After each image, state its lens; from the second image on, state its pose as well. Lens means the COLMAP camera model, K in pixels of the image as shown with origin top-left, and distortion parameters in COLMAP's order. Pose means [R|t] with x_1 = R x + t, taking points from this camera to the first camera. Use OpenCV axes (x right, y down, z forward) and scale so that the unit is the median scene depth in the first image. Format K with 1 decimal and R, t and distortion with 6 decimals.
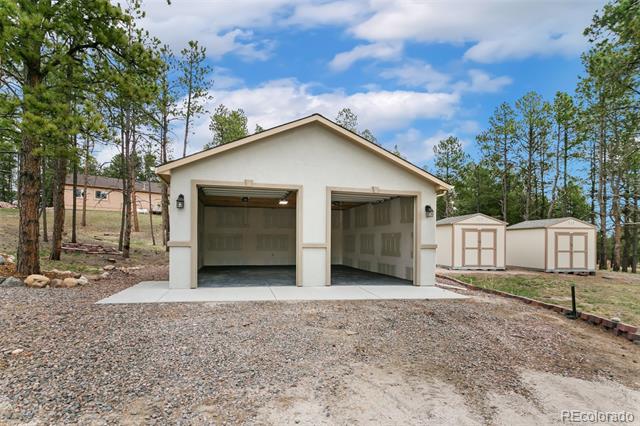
lens RADIAL K [[351.0, 0, 320.0], [0, 351.0, 236.2], [0, 0, 1]] dist [0.000724, 0.000810]
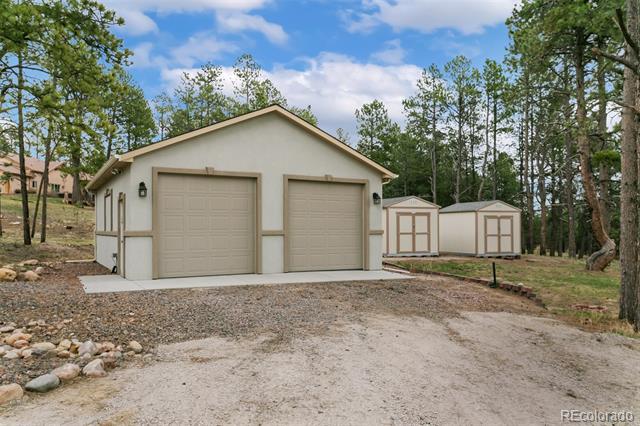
lens RADIAL K [[519.2, 0, 320.0], [0, 519.2, 213.0], [0, 0, 1]] dist [0.000140, 0.000108]
pose [[0.961977, -0.004879, 0.273086, -0.100631], [0.007733, 0.999926, -0.009376, -0.005476], [-0.273020, 0.011131, 0.961944, -0.161901]]
